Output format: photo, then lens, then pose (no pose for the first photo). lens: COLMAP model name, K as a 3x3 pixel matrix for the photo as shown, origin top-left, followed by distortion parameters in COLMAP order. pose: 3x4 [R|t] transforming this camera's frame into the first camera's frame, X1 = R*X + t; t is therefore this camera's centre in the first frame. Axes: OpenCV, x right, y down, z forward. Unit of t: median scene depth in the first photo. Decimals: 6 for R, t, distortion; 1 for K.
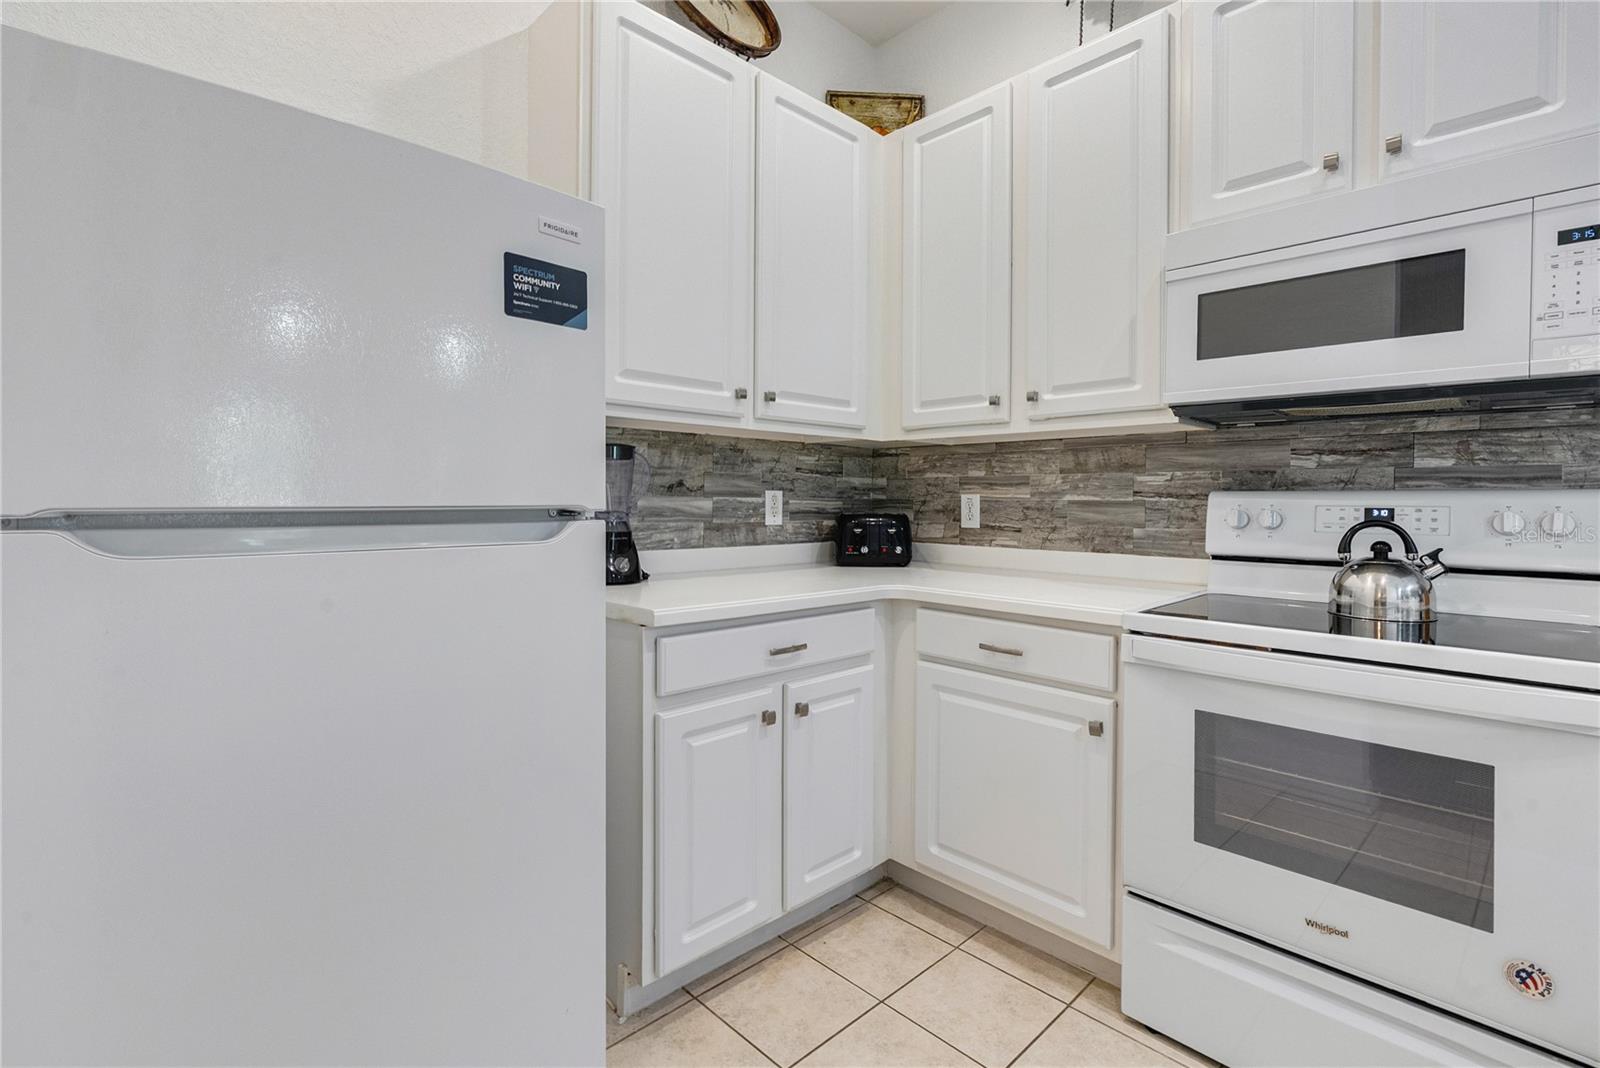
lens RADIAL K [[732.2, 0, 793.4], [0, 732.2, 505.7], [0, 0, 1]] dist [-0.002798, 0.000258]
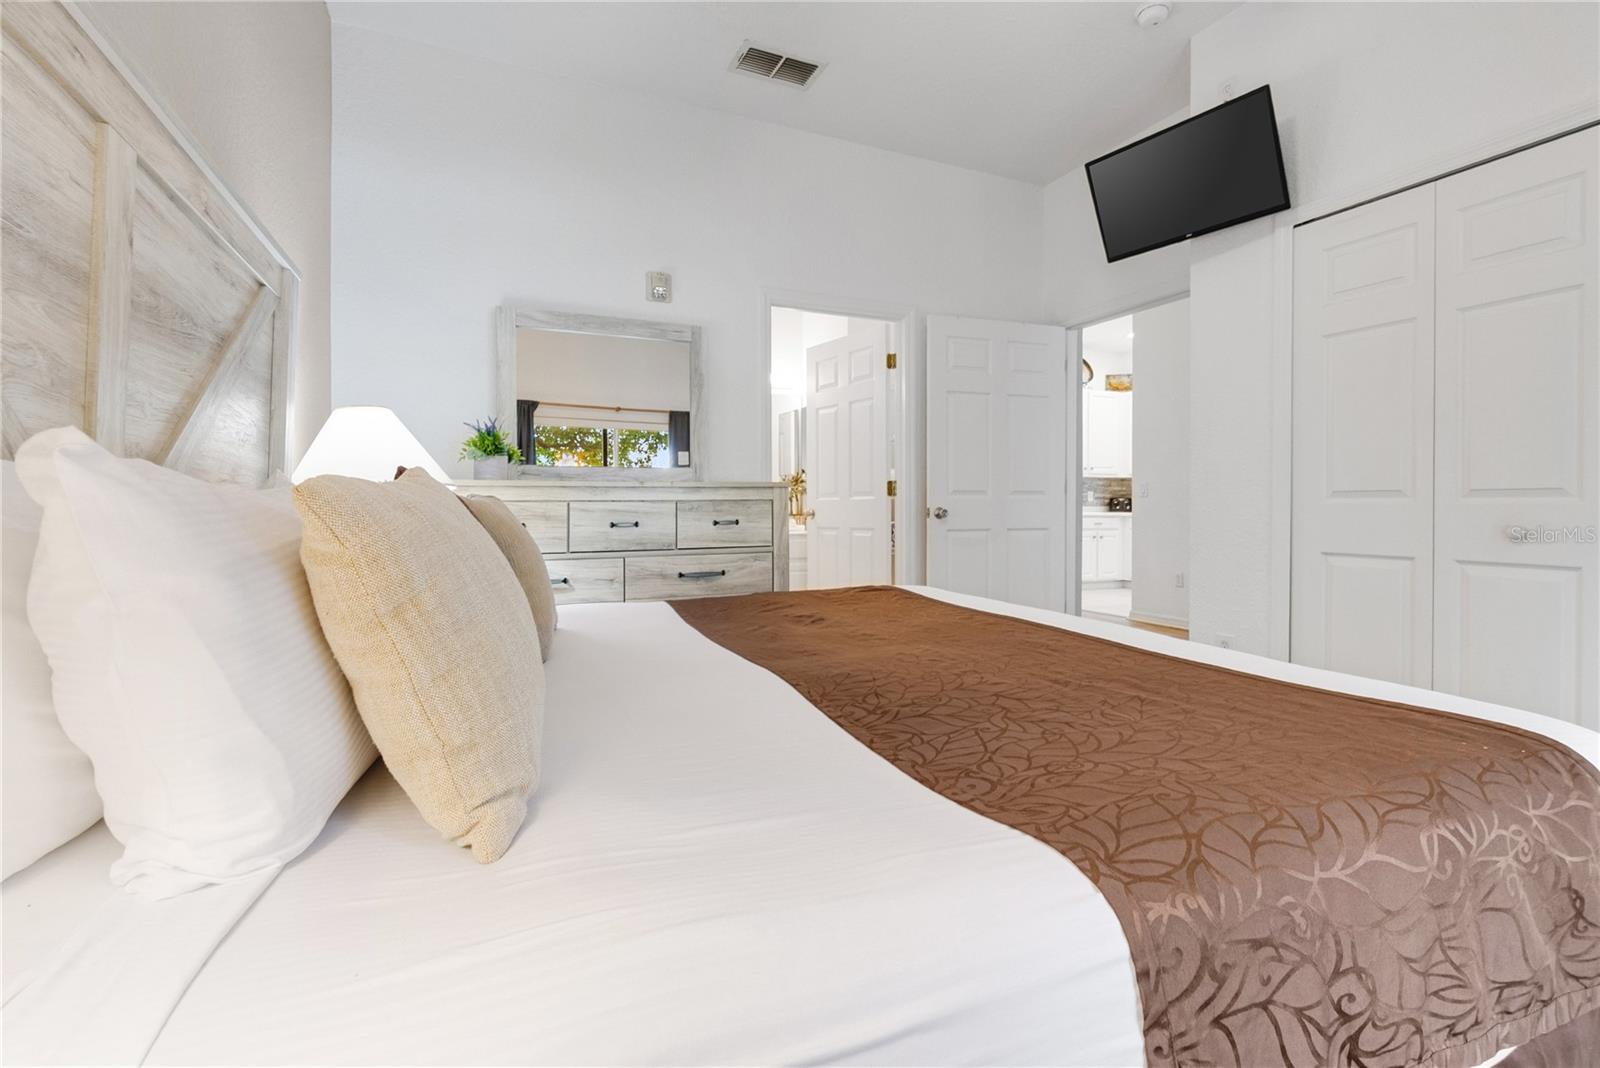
lens RADIAL K [[732.2, 0, 797.7], [0, 732.2, 523.3], [0, 0, 1]] dist [-0.002798, 0.000258]
pose [[0.941518, -0.001083, -0.336960, -0.169188], [0.004788, 0.999937, 0.010165, 0.091961], [0.336928, -0.011184, 0.941464, -2.856407]]
